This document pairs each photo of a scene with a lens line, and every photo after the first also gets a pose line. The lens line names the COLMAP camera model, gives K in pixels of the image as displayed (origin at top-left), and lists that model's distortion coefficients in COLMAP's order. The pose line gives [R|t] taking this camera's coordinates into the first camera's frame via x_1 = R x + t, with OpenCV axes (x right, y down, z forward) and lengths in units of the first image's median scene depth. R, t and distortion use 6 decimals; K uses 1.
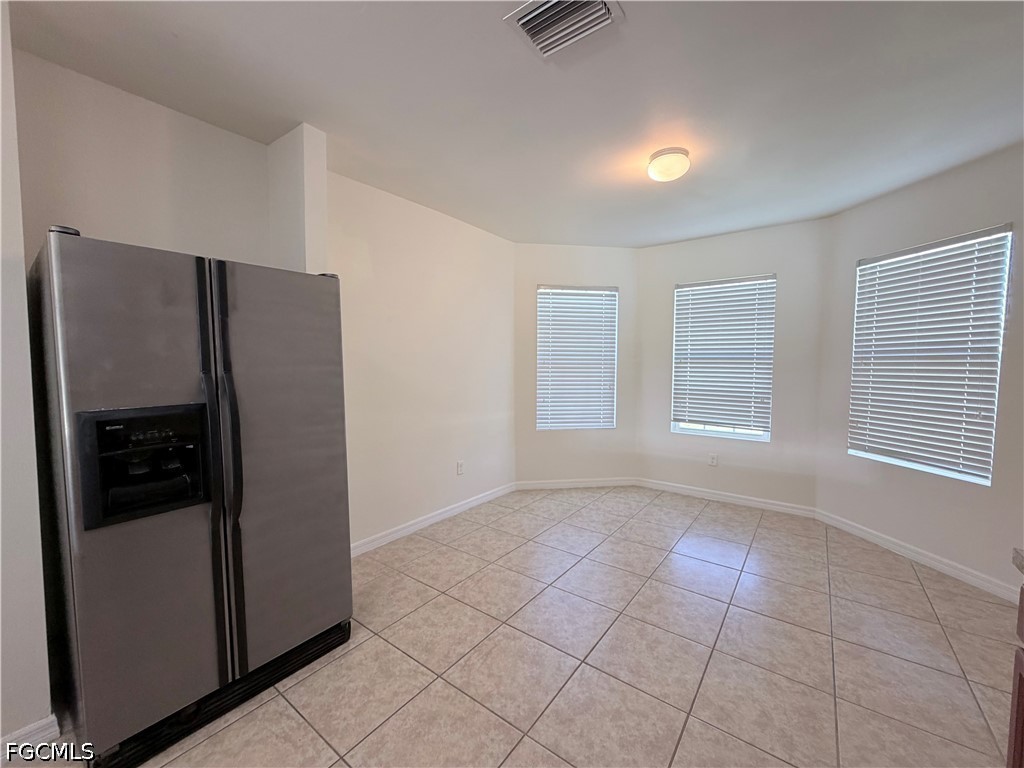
lens RADIAL K [[408.0, 0, 510.6], [0, 408.0, 387.3], [0, 0, 1]] dist [-0.000576, -0.000013]
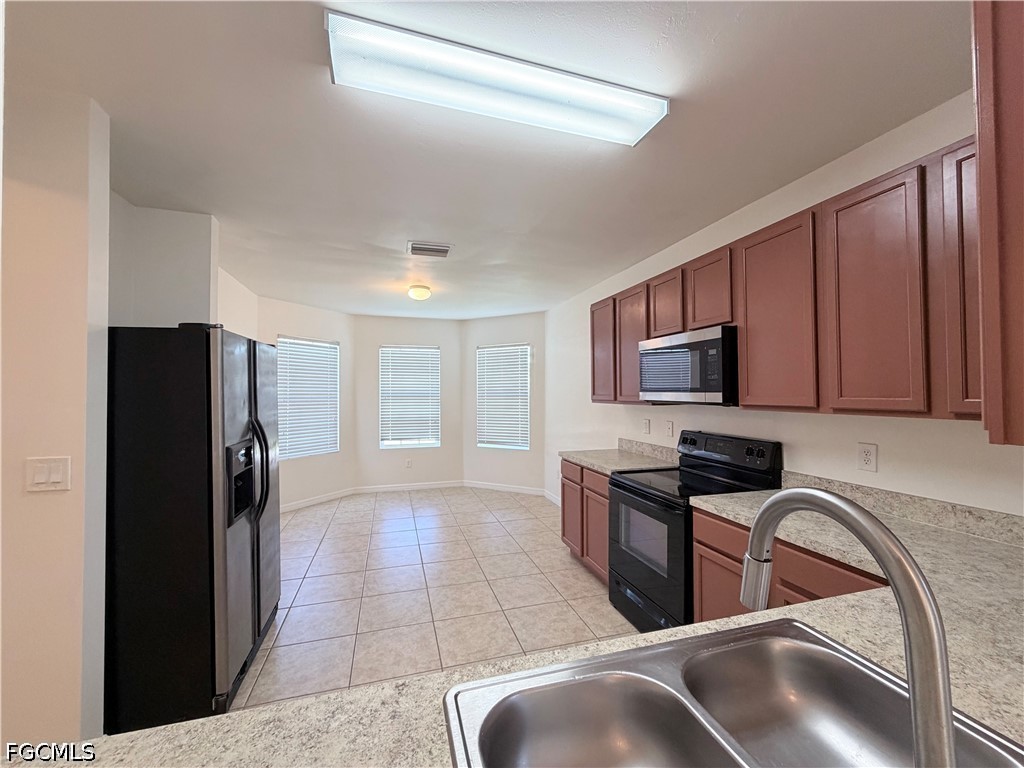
lens RADIAL K [[408.0, 0, 510.6], [0, 408.0, 387.3], [0, 0, 1]] dist [-0.000576, -0.000013]
pose [[0.595964, 0.006055, 0.802989, -0.823990], [0.056876, 0.997142, -0.049731, -0.009661], [-0.800995, 0.075308, 0.593916, -0.368765]]
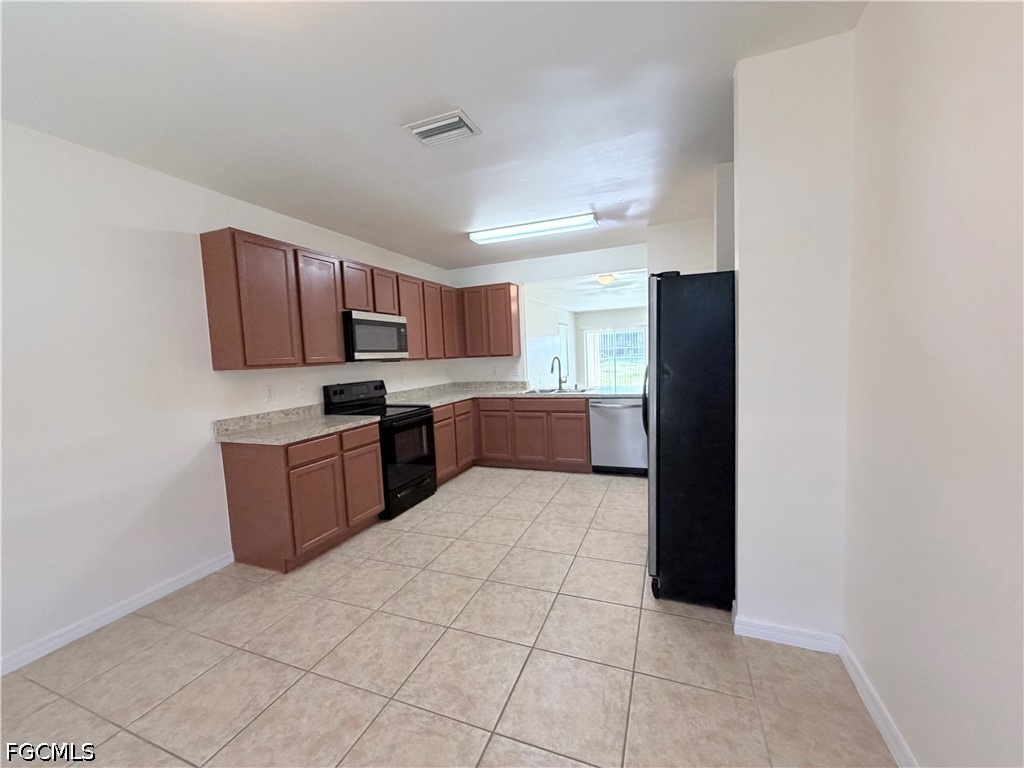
lens RADIAL K [[408.0, 0, 510.6], [0, 408.0, 387.3], [0, 0, 1]] dist [-0.000576, -0.000013]
pose [[-0.963958, 0.061383, -0.258876, 0.199789], [0.024598, 0.989416, 0.143009, -0.104464], [0.264915, 0.131487, -0.955265, 1.550567]]
